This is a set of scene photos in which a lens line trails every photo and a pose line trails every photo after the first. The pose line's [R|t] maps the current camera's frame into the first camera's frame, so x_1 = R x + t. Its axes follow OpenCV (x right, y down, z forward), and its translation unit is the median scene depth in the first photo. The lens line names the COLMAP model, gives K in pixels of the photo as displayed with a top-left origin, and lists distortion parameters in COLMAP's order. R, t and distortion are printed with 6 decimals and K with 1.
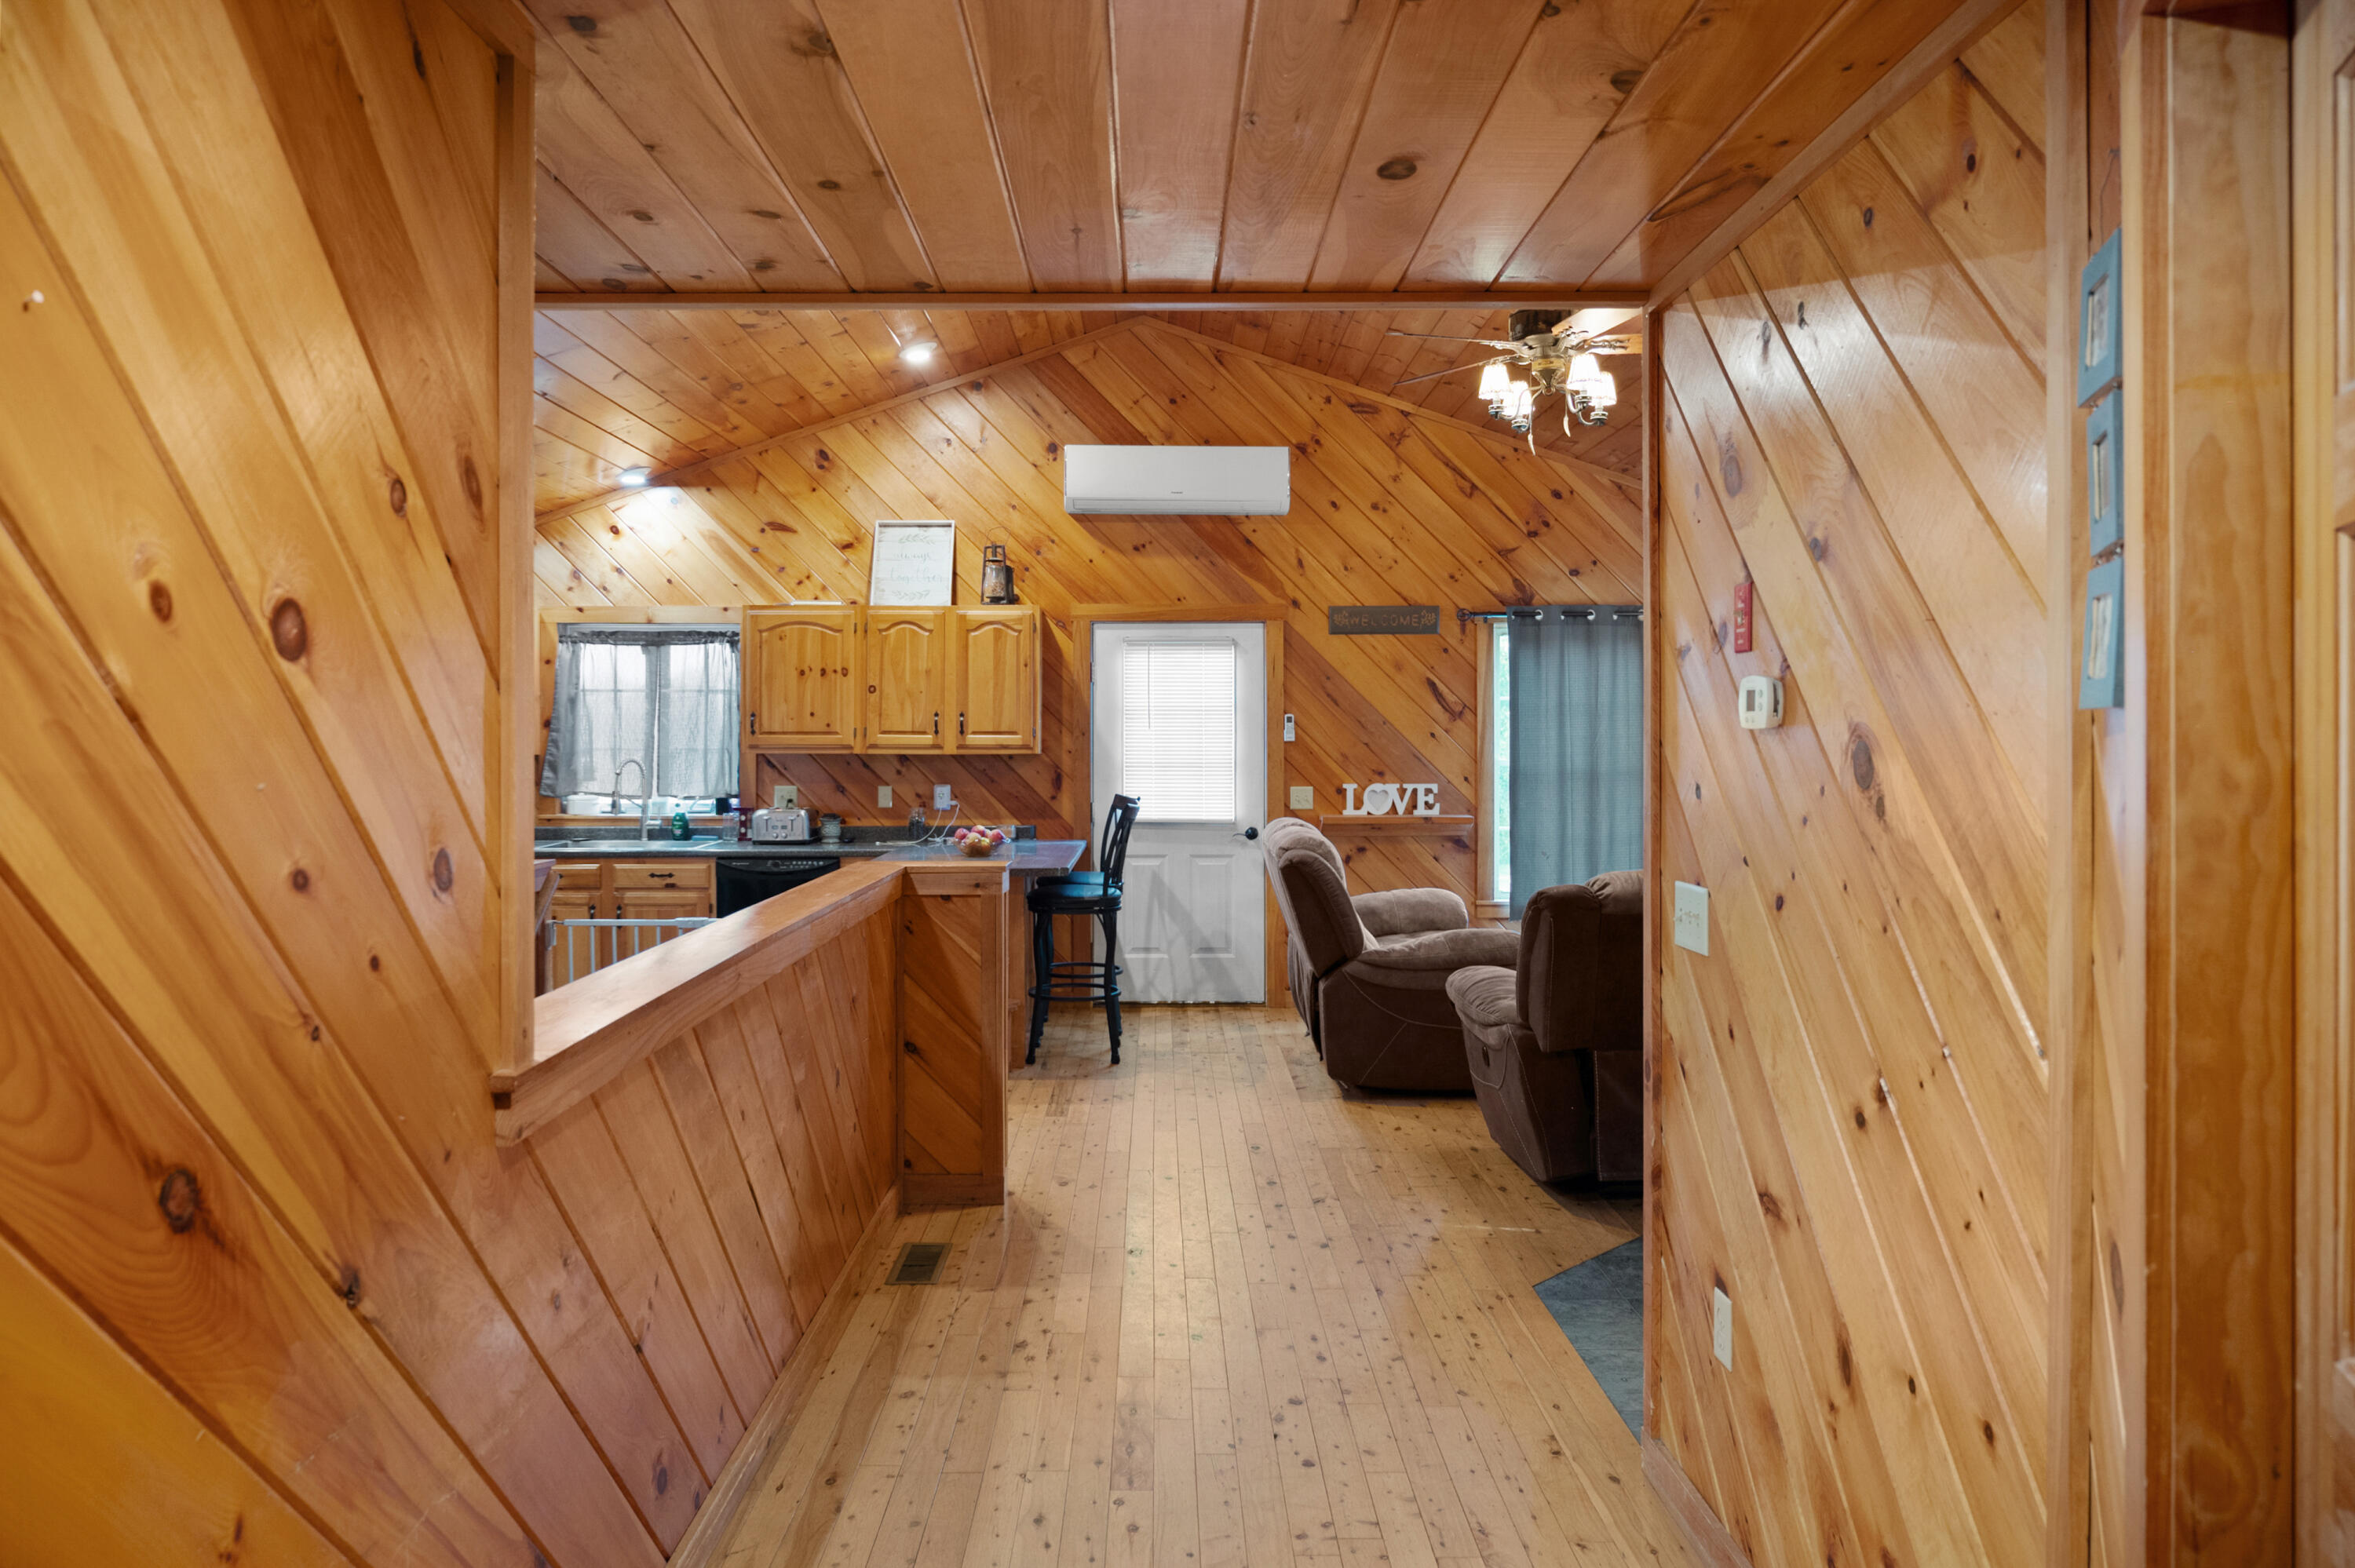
lens RADIAL K [[1581.4, 0, 1178.2], [0, 1581.4, 771.7], [0, 0, 1]] dist [0.001322, 0.000969]
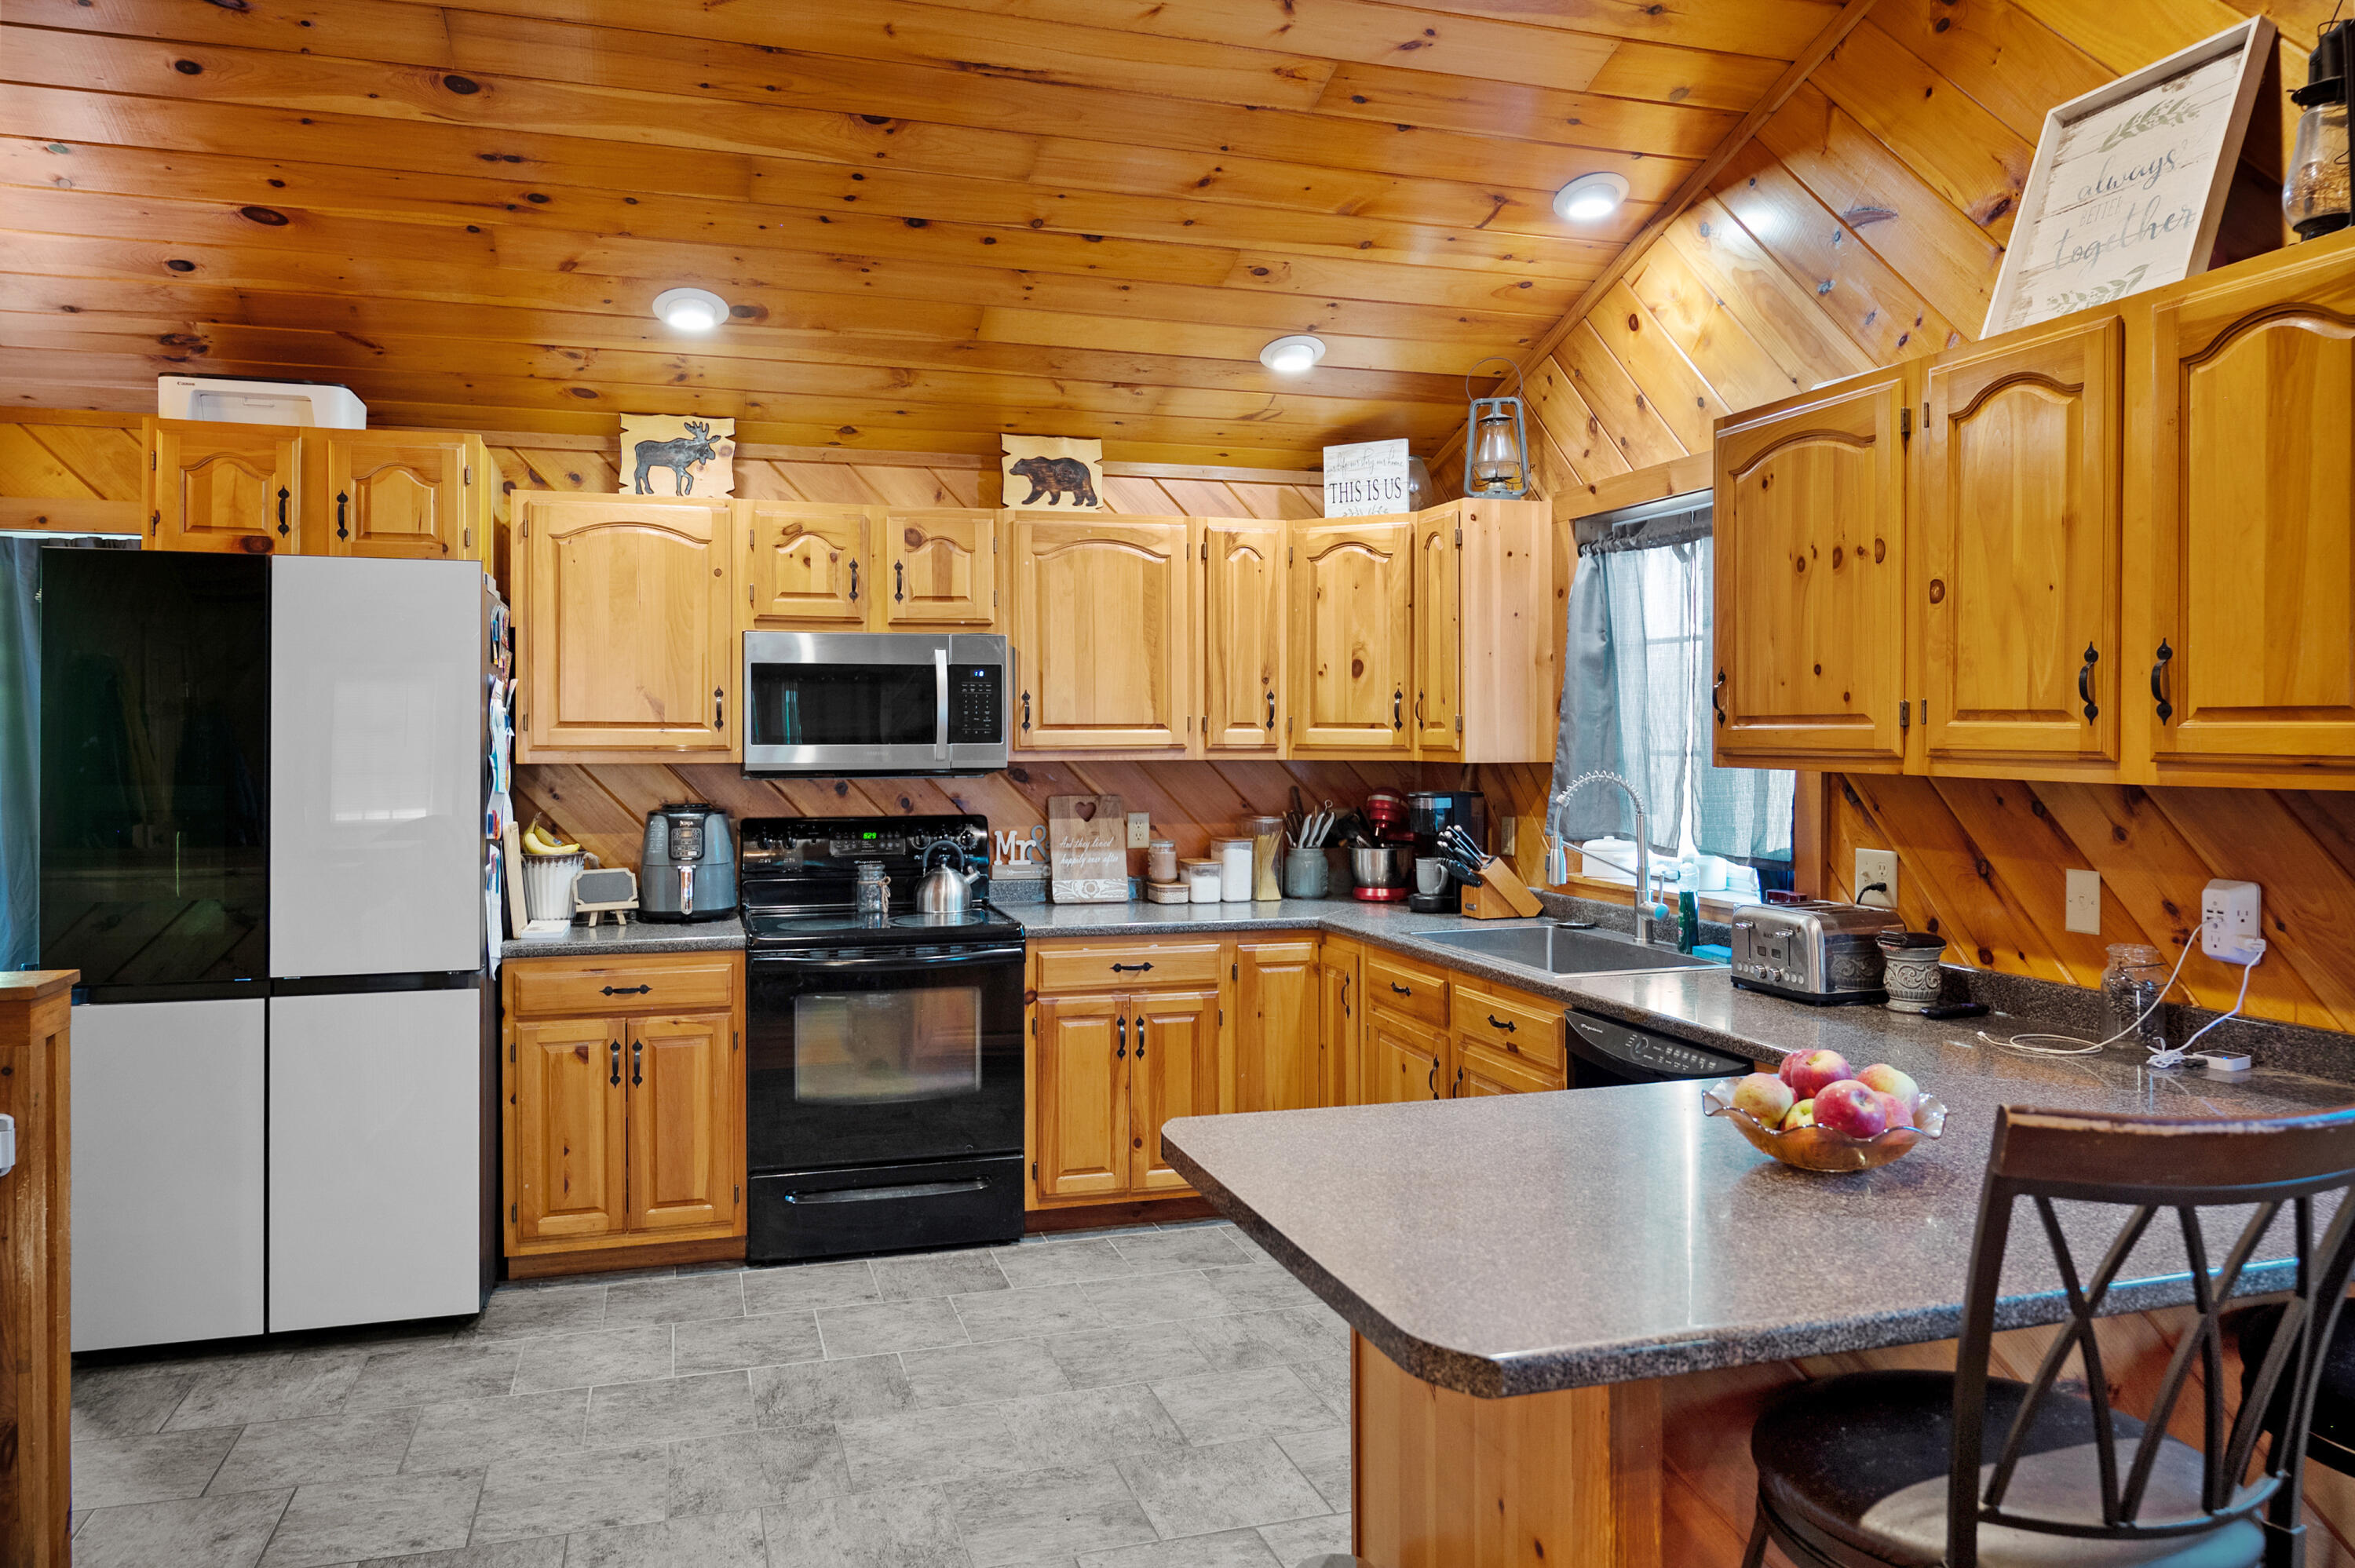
lens RADIAL K [[1581.4, 0, 1159.4], [0, 1581.4, 733.6], [0, 0, 1]] dist [0.001322, 0.000969]
pose [[0.279629, 0.000655, -0.960108, 0.092600], [-0.019763, 0.999792, -0.005074, -0.015515], [0.959905, 0.020393, 0.279583, 0.730070]]
